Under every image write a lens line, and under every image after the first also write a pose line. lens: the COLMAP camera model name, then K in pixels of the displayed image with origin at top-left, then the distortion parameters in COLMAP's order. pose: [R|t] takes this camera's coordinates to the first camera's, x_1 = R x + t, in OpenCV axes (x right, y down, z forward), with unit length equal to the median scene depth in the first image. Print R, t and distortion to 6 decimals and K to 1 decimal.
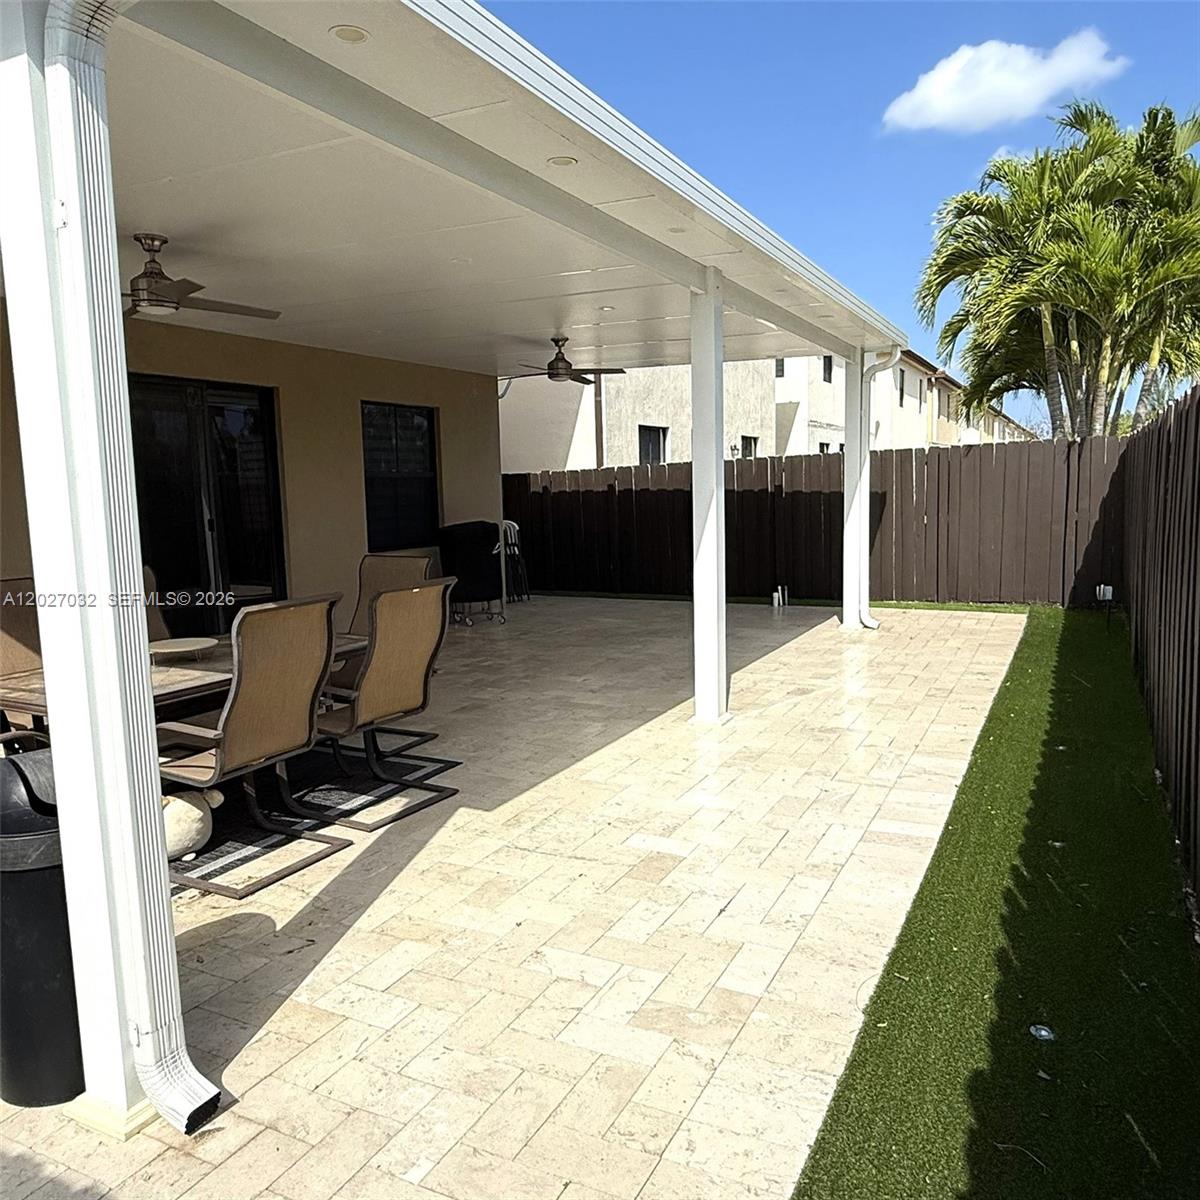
lens RADIAL K [[946.4, 0, 603.1], [0, 946.4, 599.1], [0, 0, 1]] dist [0.006585, 0.000829]
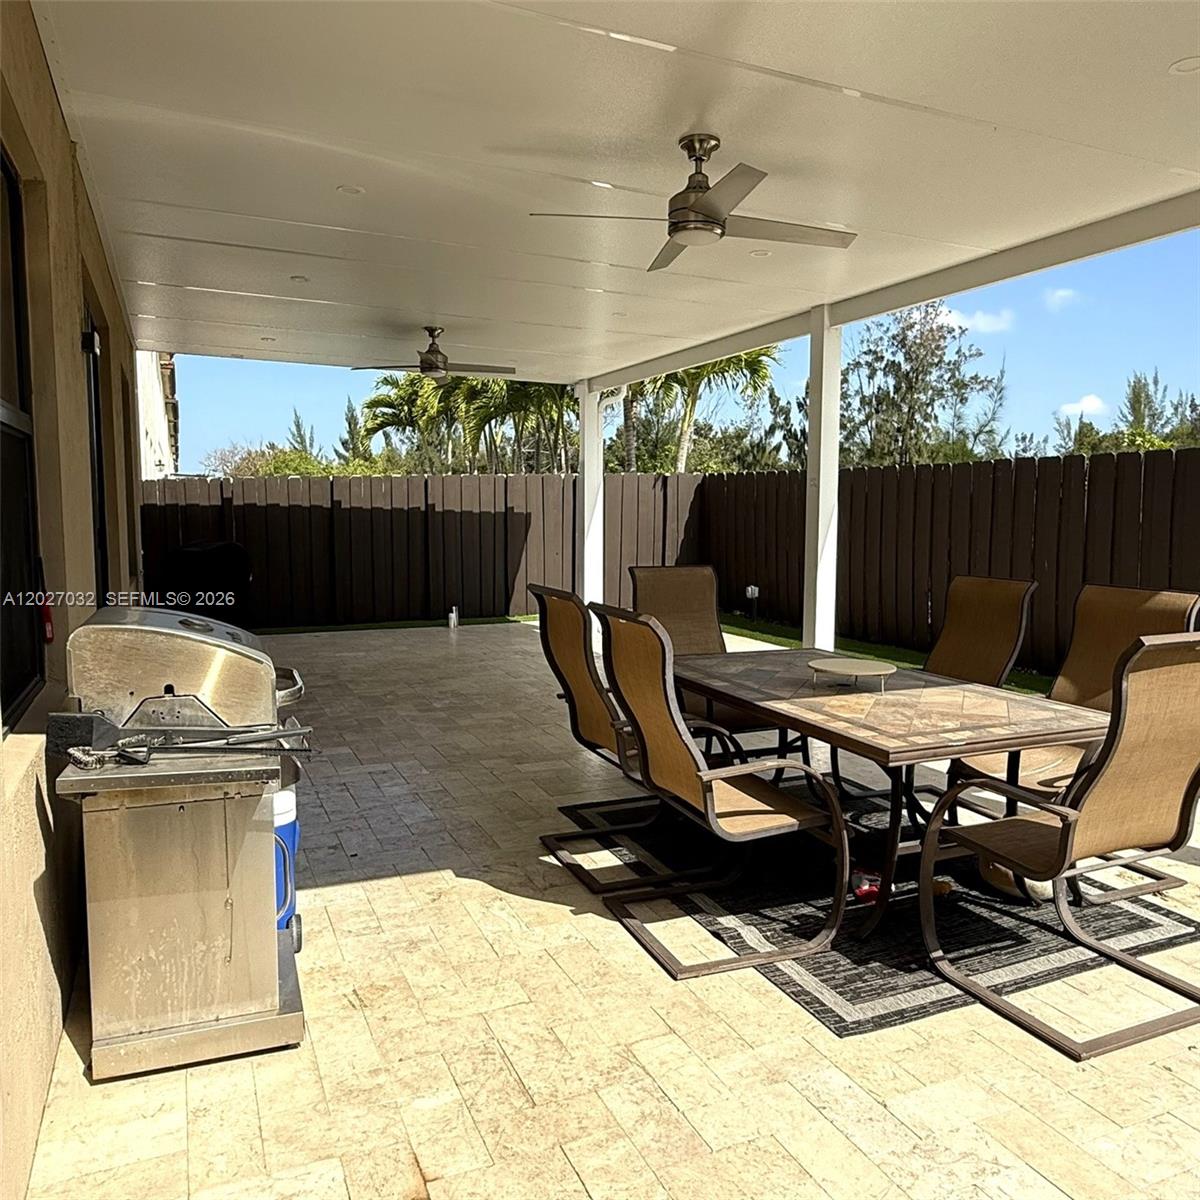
lens RADIAL K [[946.4, 0, 603.7], [0, 946.4, 596.3], [0, 0, 1]] dist [0.006585, 0.000829]
pose [[0.624805, -0.045399, 0.779460, -0.640368], [0.074542, 0.997216, -0.001670, -0.014485], [-0.777215, 0.059146, 0.626450, 0.342955]]
